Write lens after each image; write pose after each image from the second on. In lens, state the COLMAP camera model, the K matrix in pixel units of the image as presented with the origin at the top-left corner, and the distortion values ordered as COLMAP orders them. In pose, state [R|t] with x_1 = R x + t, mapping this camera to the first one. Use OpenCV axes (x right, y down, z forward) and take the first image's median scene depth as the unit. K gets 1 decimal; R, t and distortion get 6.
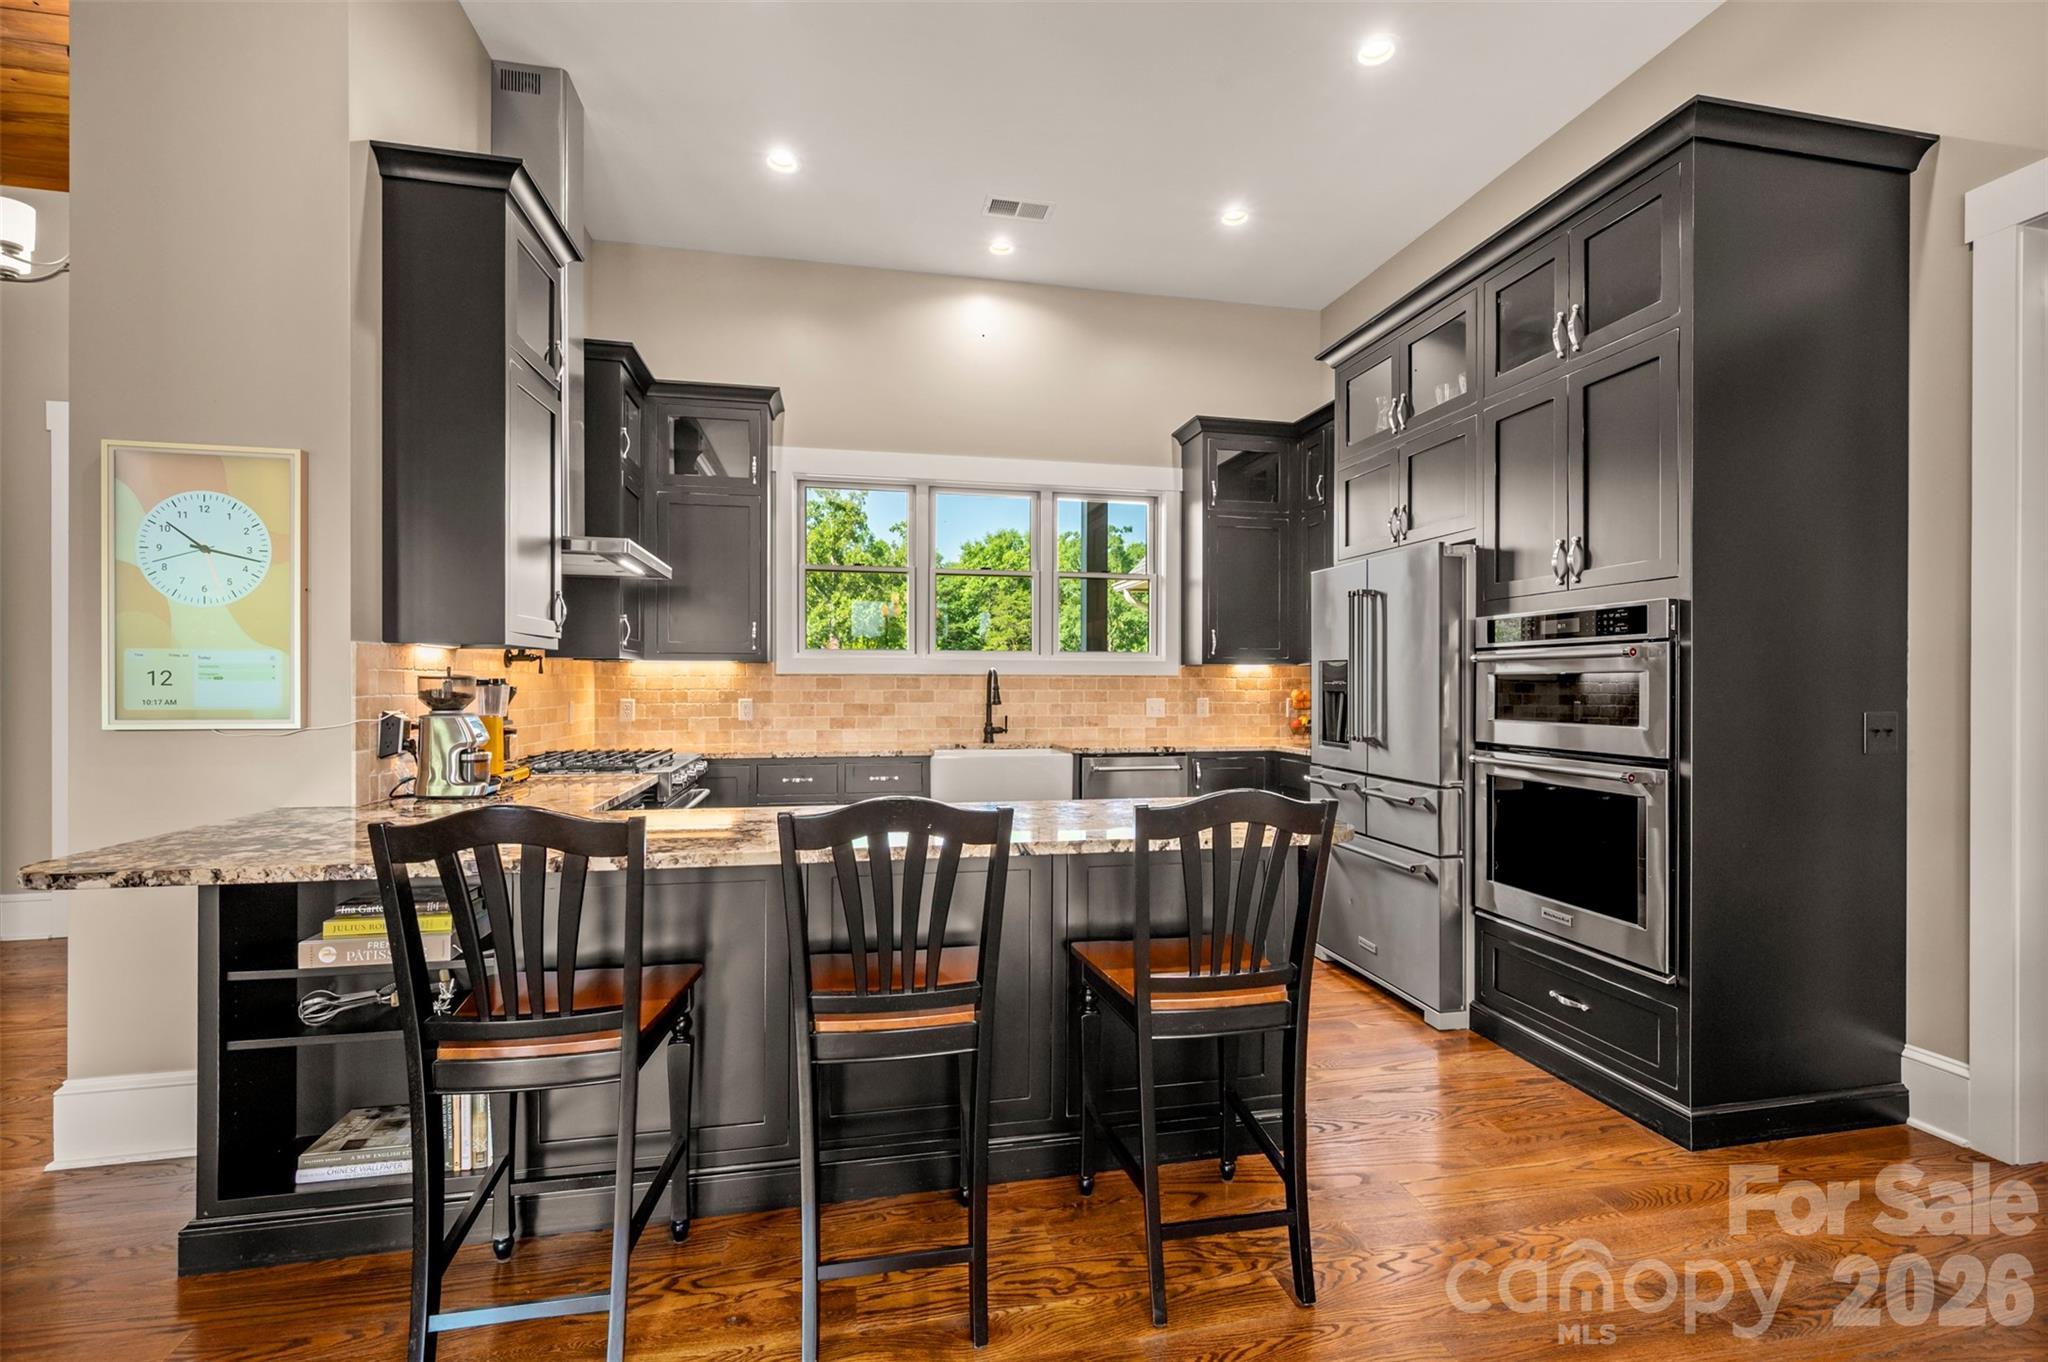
lens RADIAL K [[891.6, 0, 1030.3], [0, 891.6, 683.4], [0, 0, 1]] dist [0.000273, 0.000334]
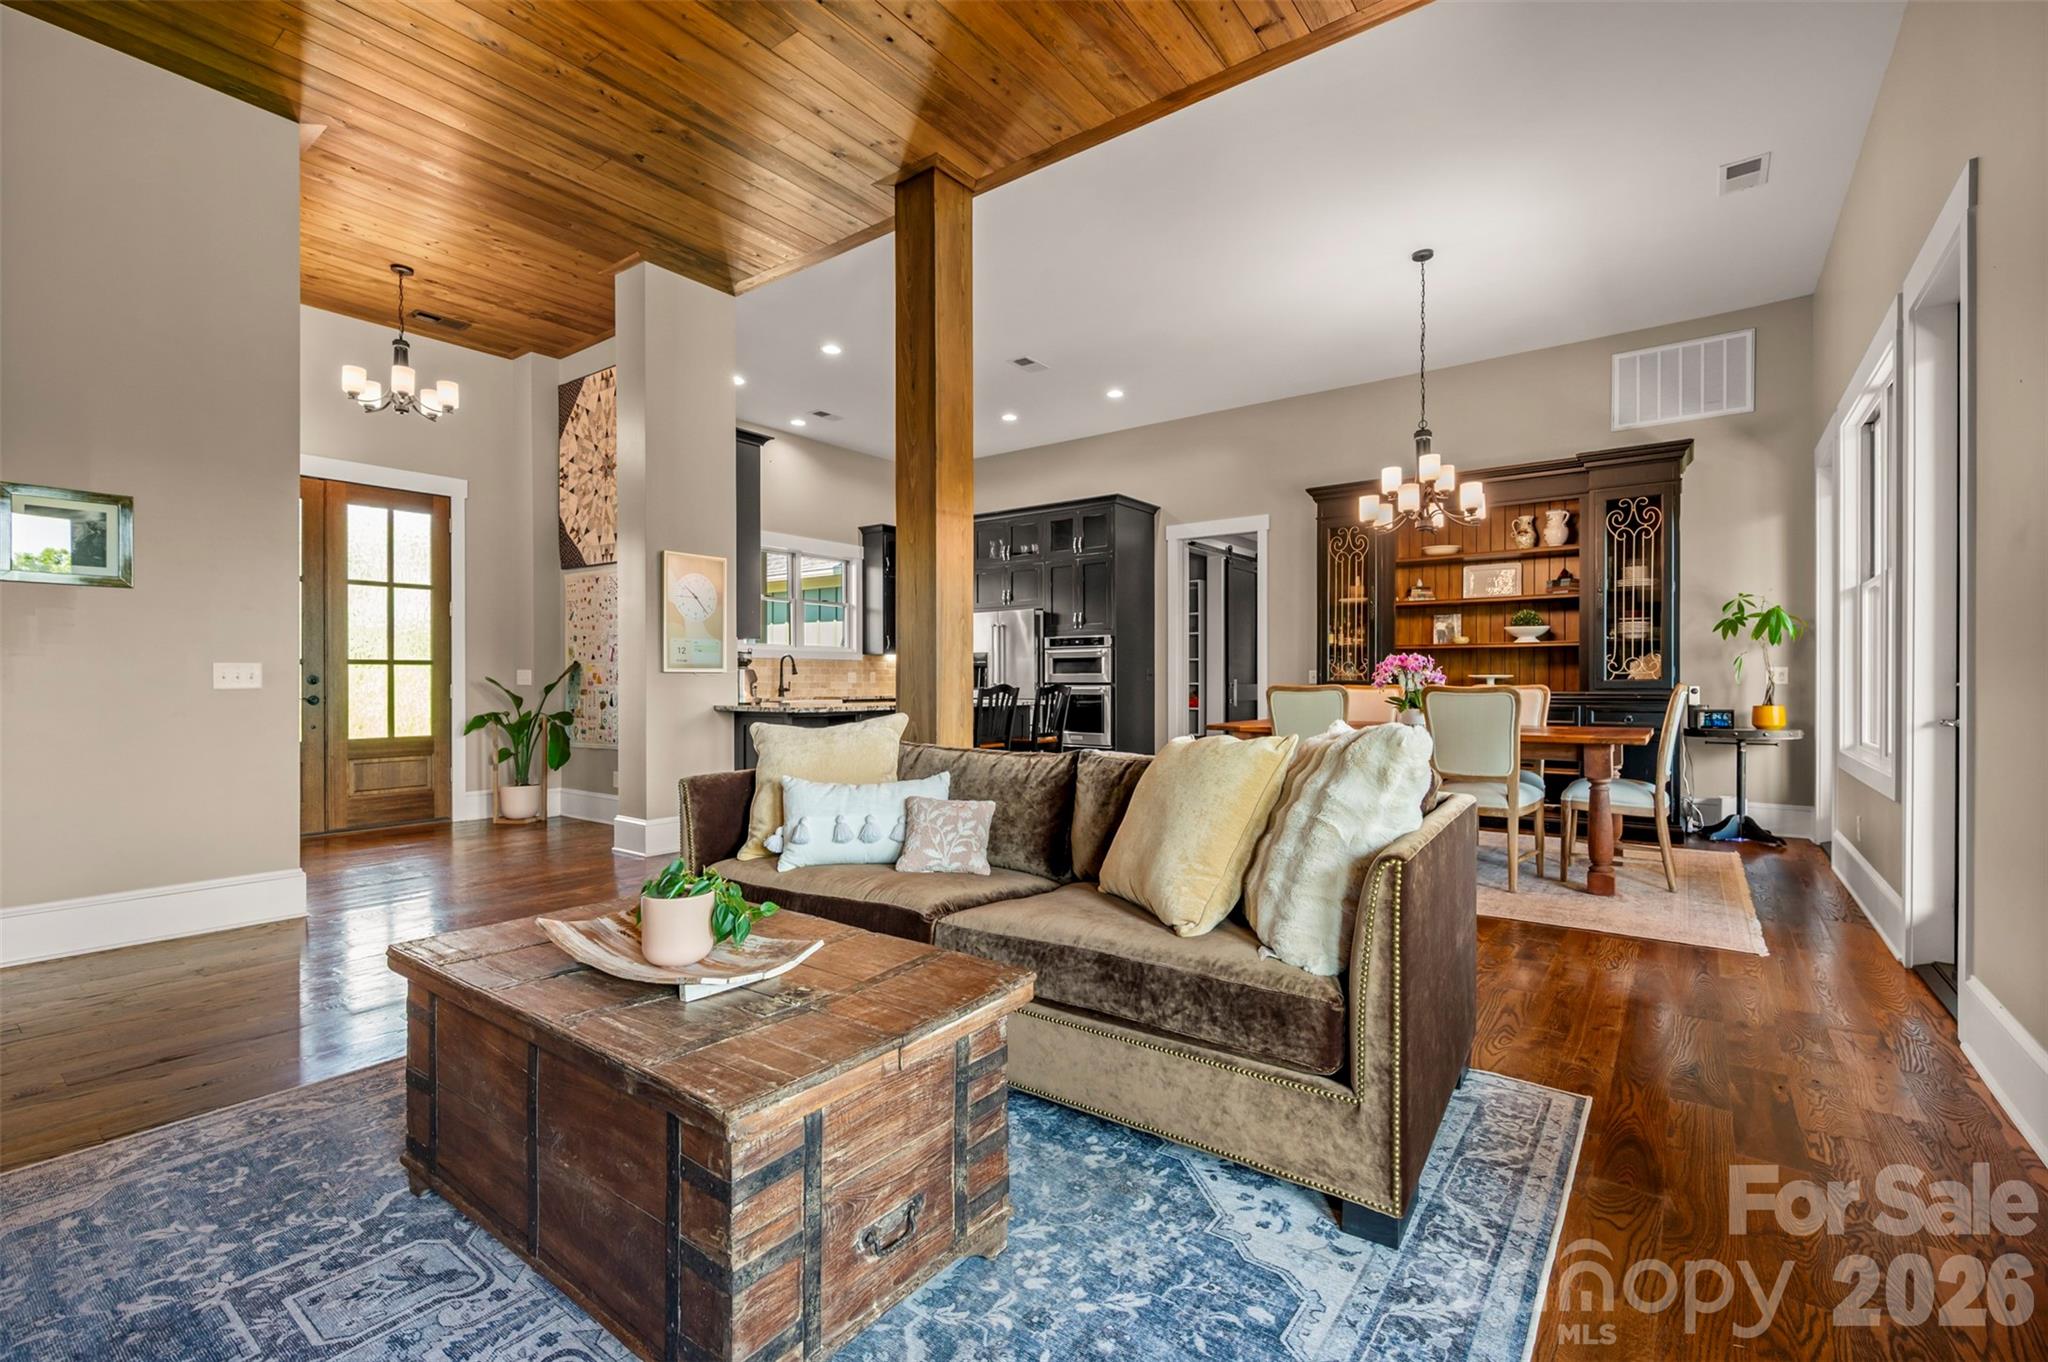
lens RADIAL K [[891.6, 0, 1034.4], [0, 891.6, 681.4], [0, 0, 1]] dist [0.000273, 0.000334]
pose [[0.746912, -0.005056, 0.664904, -0.923642], [0.004611, 0.999986, 0.002424, 0.037664], [-0.664907, 0.001255, 0.746925, -0.707250]]
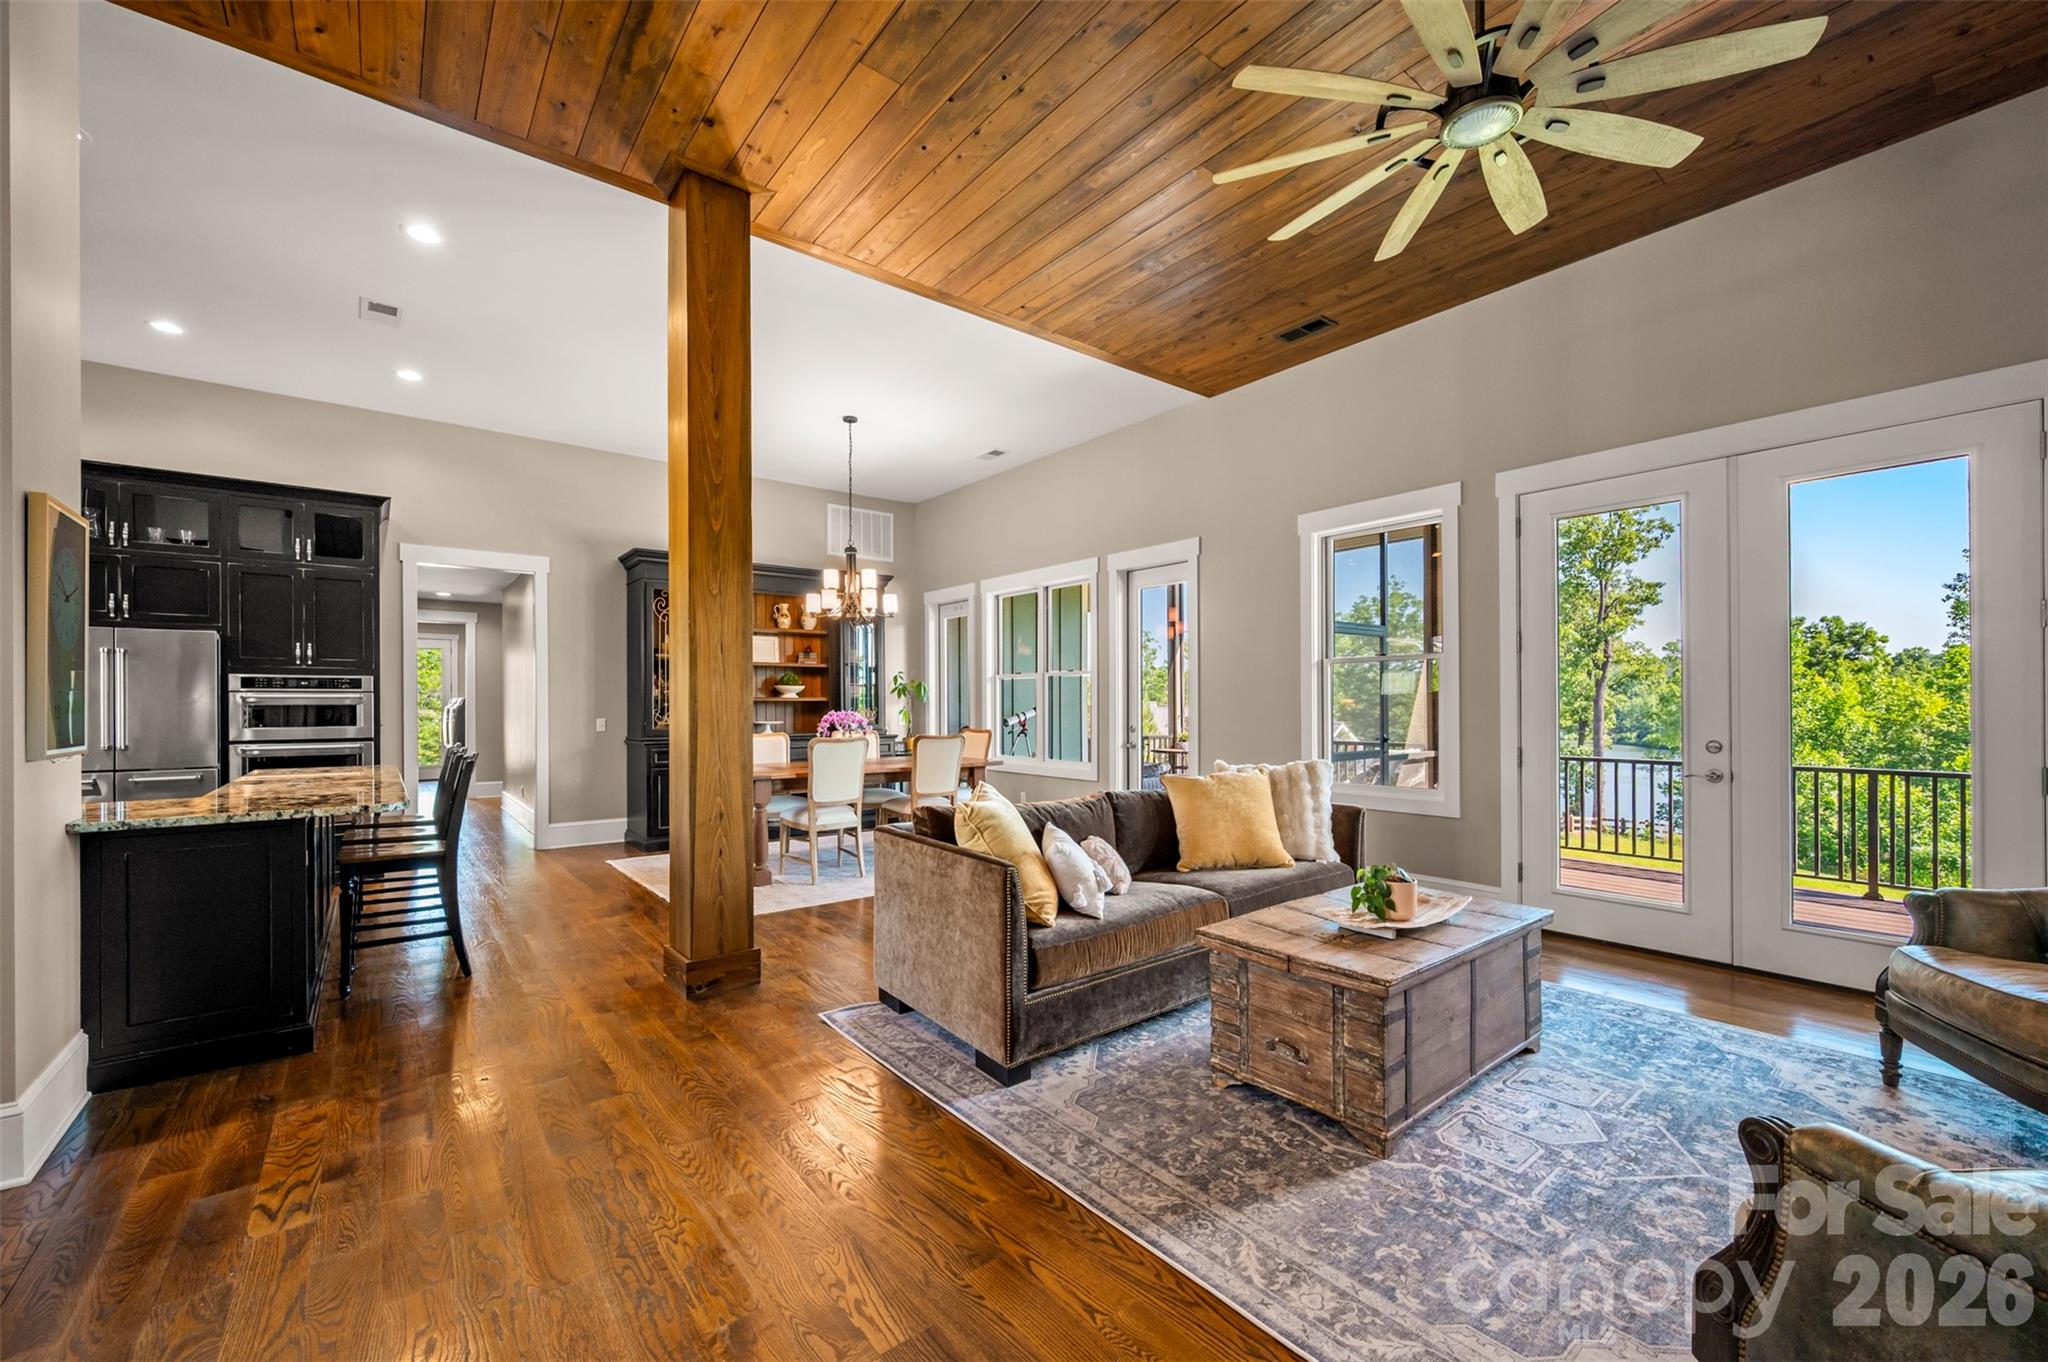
lens RADIAL K [[816.0, 0, 1024.2], [0, 816.0, 702.2], [0, 0, 1]] dist [-0.001130, -0.000513]
pose [[-0.449564, 0.001878, 0.893246, -1.205051], [0.004055, 0.999992, -0.000062, -0.006167], [-0.893239, 0.003595, -0.449568, 0.190567]]
